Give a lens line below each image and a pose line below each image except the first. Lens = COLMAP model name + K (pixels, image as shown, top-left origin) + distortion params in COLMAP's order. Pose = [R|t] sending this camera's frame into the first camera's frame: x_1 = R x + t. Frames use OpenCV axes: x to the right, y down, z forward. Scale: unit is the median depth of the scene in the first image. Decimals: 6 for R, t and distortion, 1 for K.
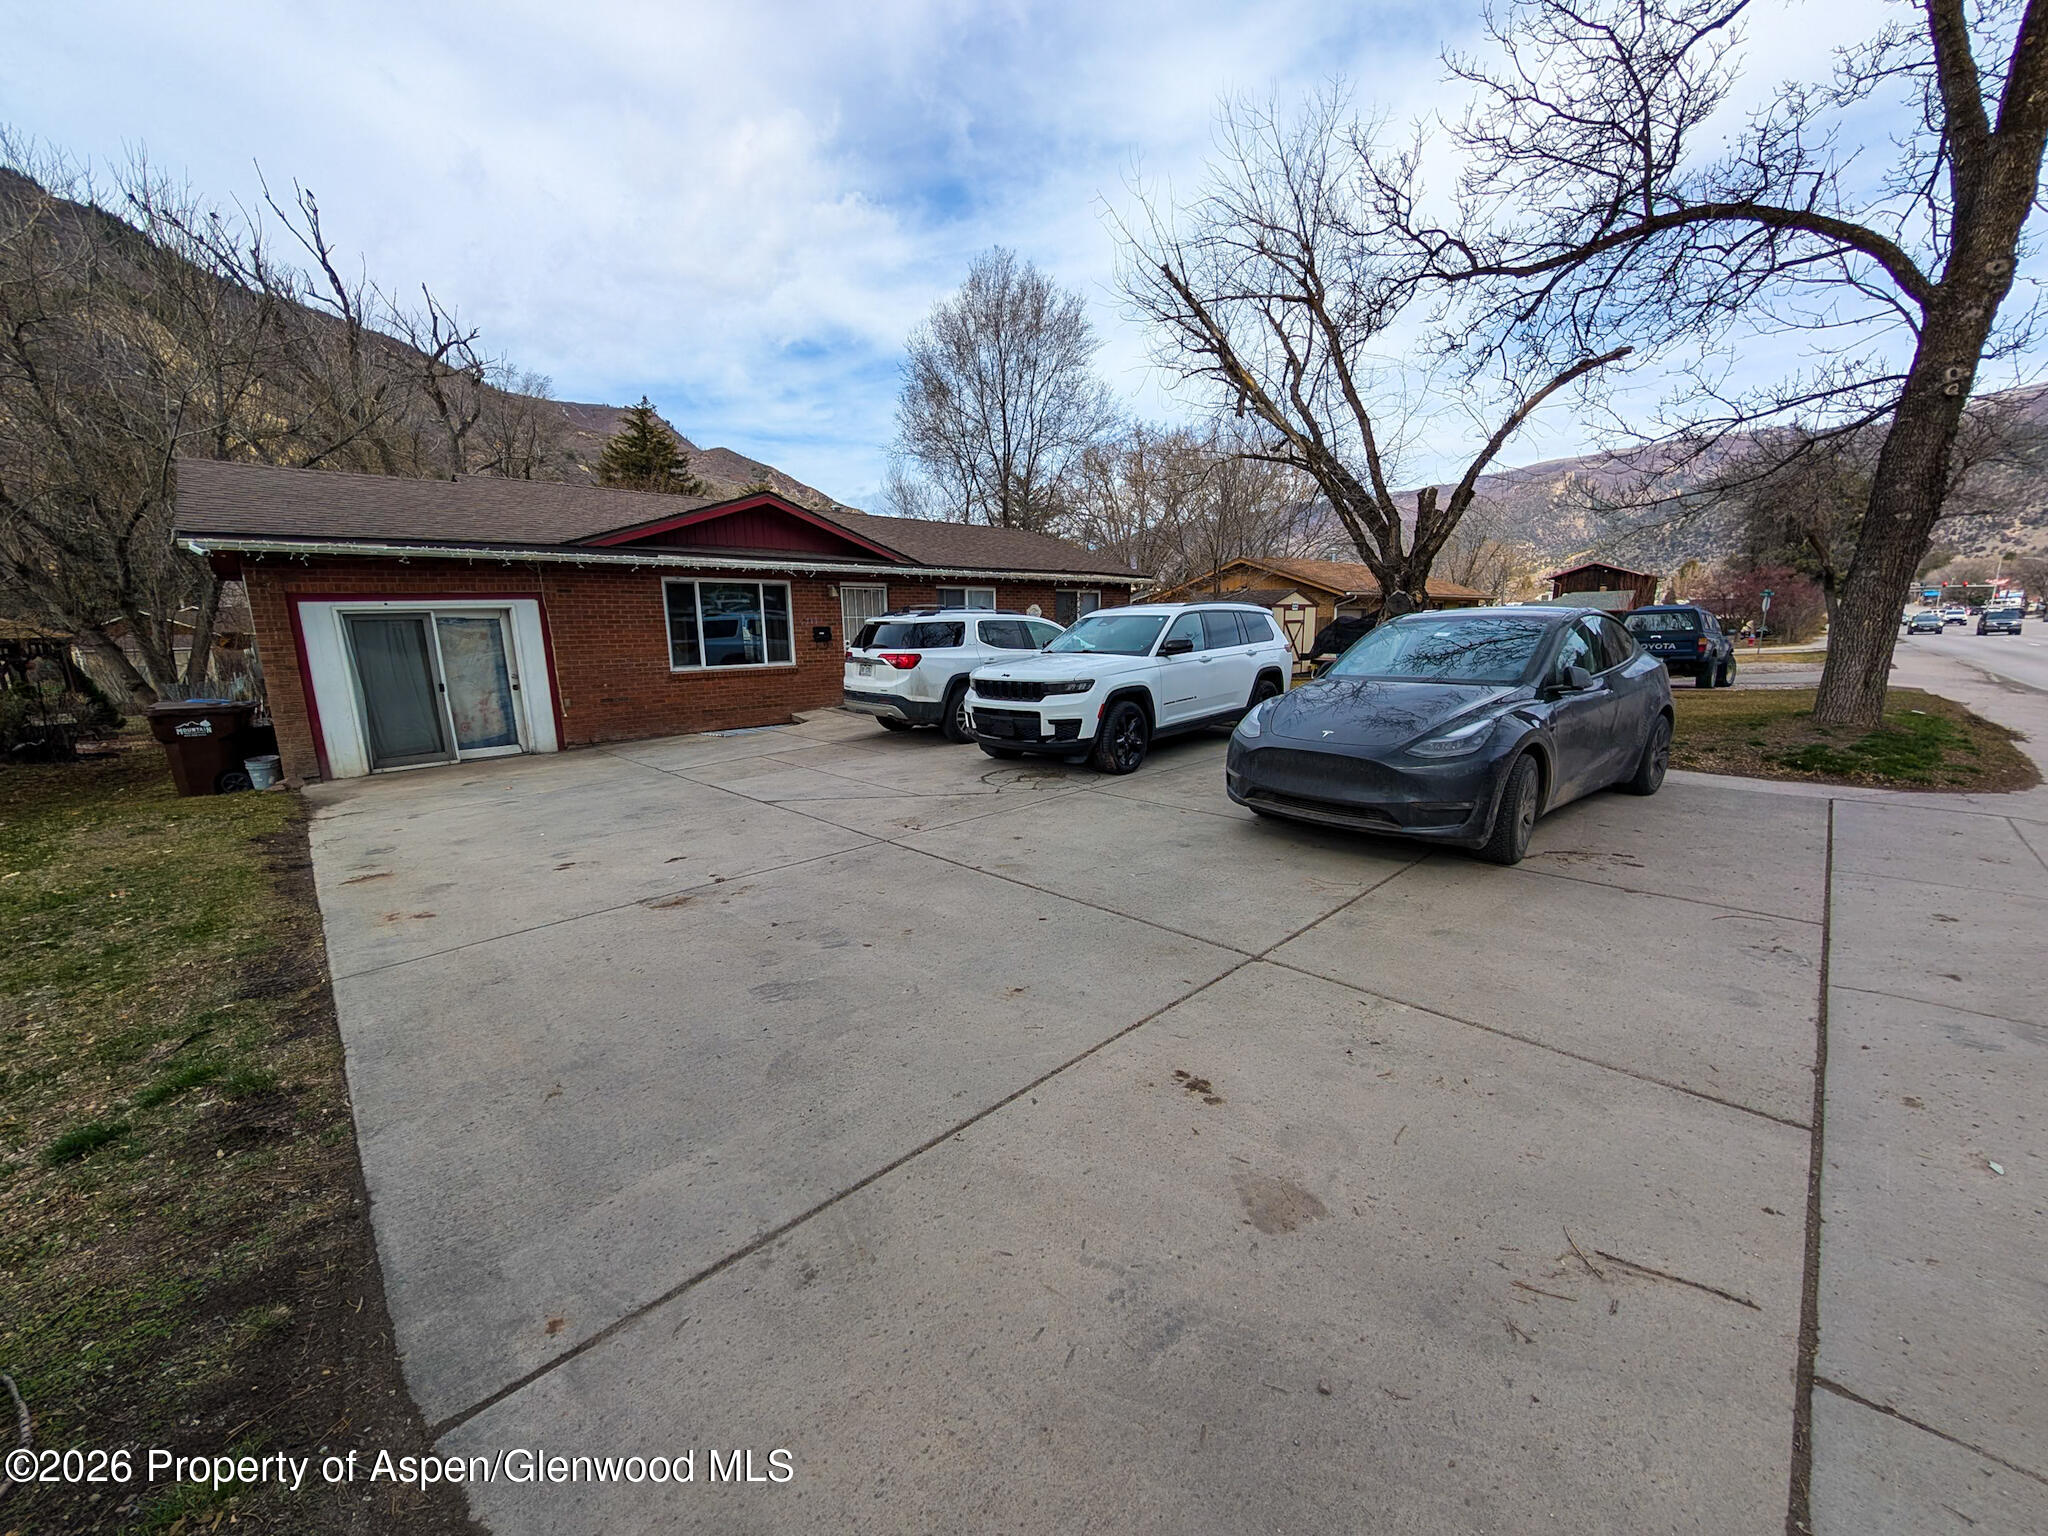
lens RADIAL K [[728.8, 0, 1021.1], [0, 728.8, 765.7], [0, 0, 1]] dist [-0.000432, 0.000204]
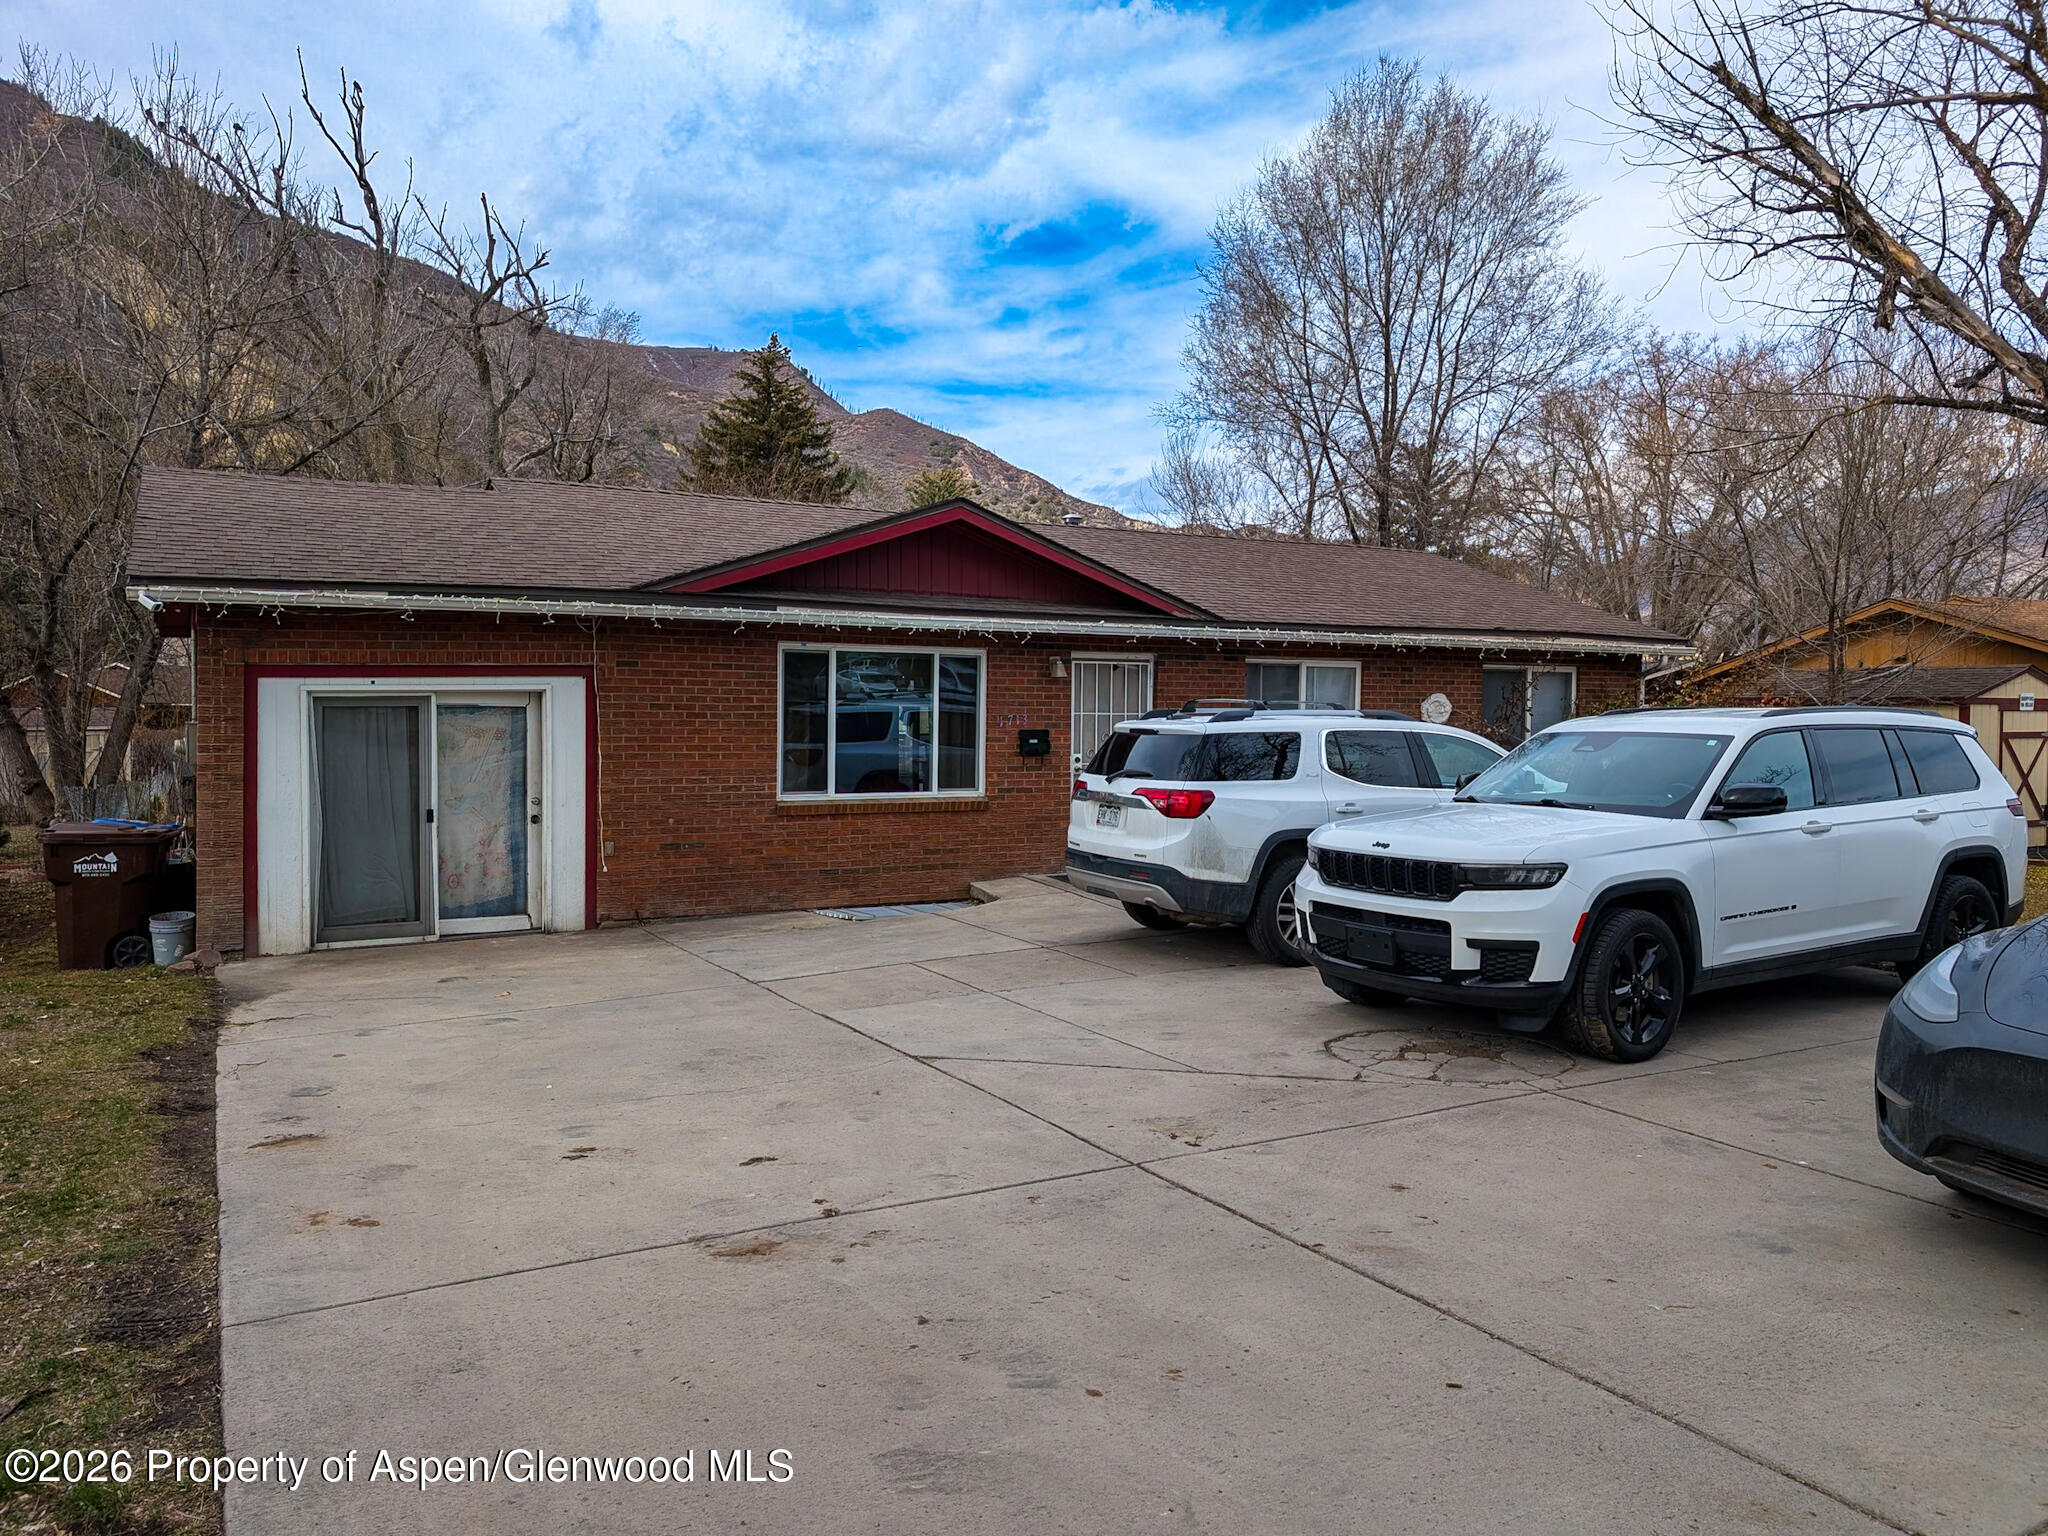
lens RADIAL K [[1396.1, 0, 1026.6], [0, 1396.1, 750.3], [0, 0, 1]] dist [0.028363, -0.022110]
pose [[0.965271, 0.029520, -0.259576, -0.005678], [-0.071340, 0.985617, -0.153201, -0.015654], [0.251320, 0.166399, 0.953494, -0.007732]]
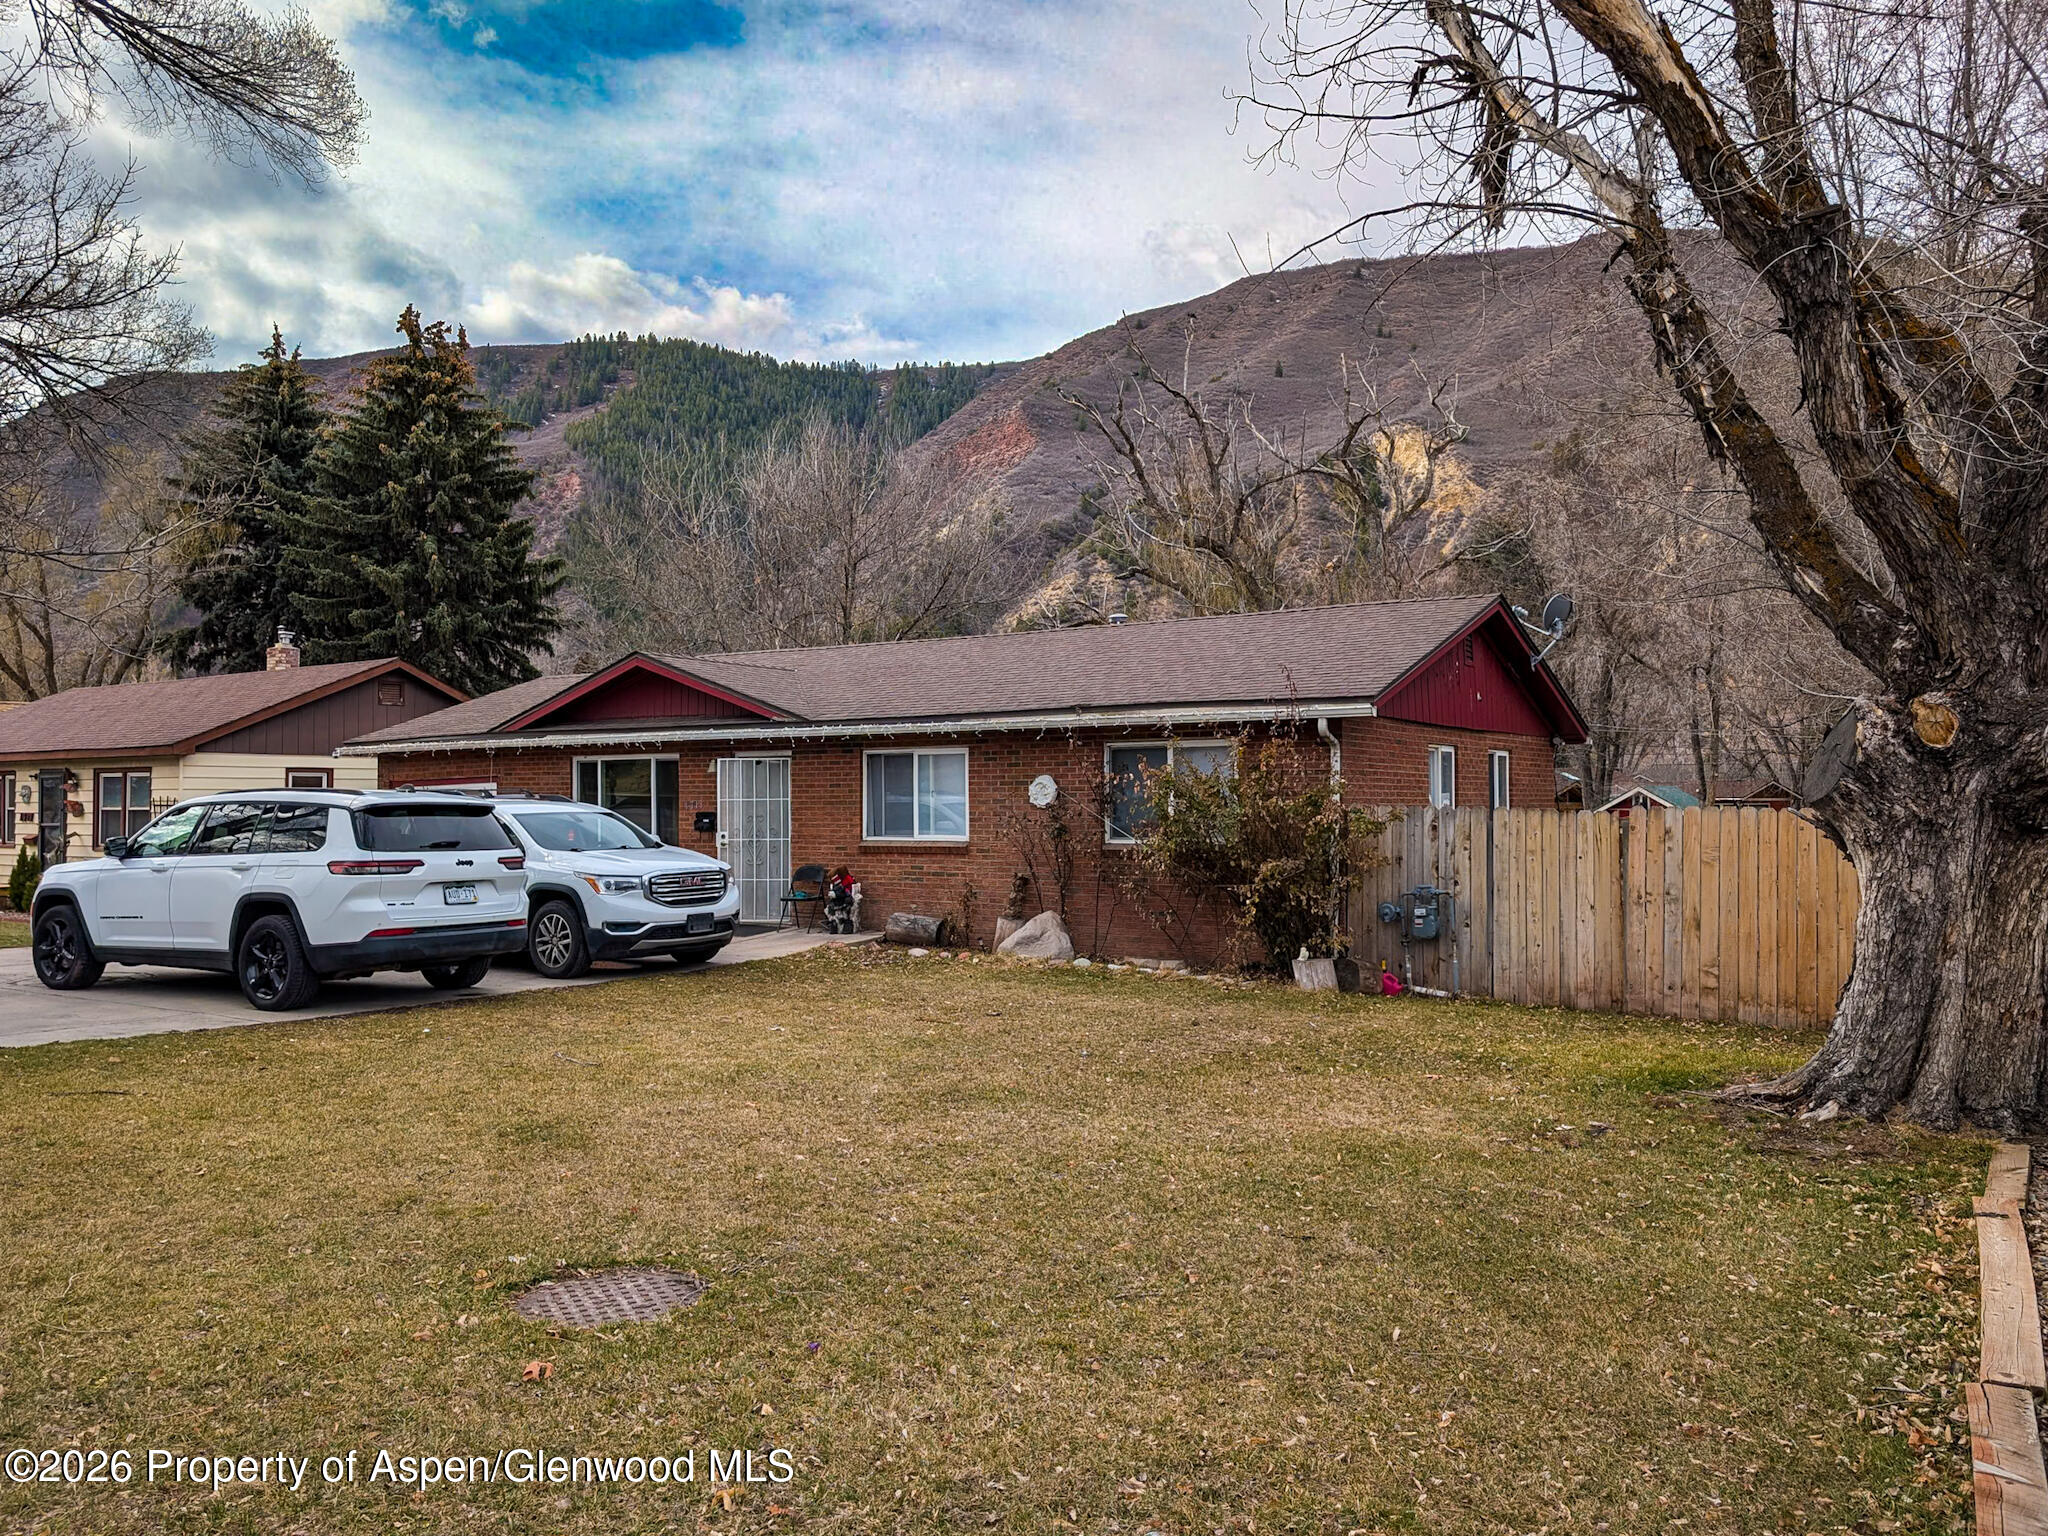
lens RADIAL K [[1396.1, 0, 1024.2], [0, 1396.1, 777.2], [0, 0, 1]] dist [0.028363, -0.022110]
pose [[0.282554, -0.003795, -0.959244, 1.391644], [-0.185501, 0.980900, -0.058521, -0.237963], [0.941144, 0.194476, 0.276453, 1.062122]]
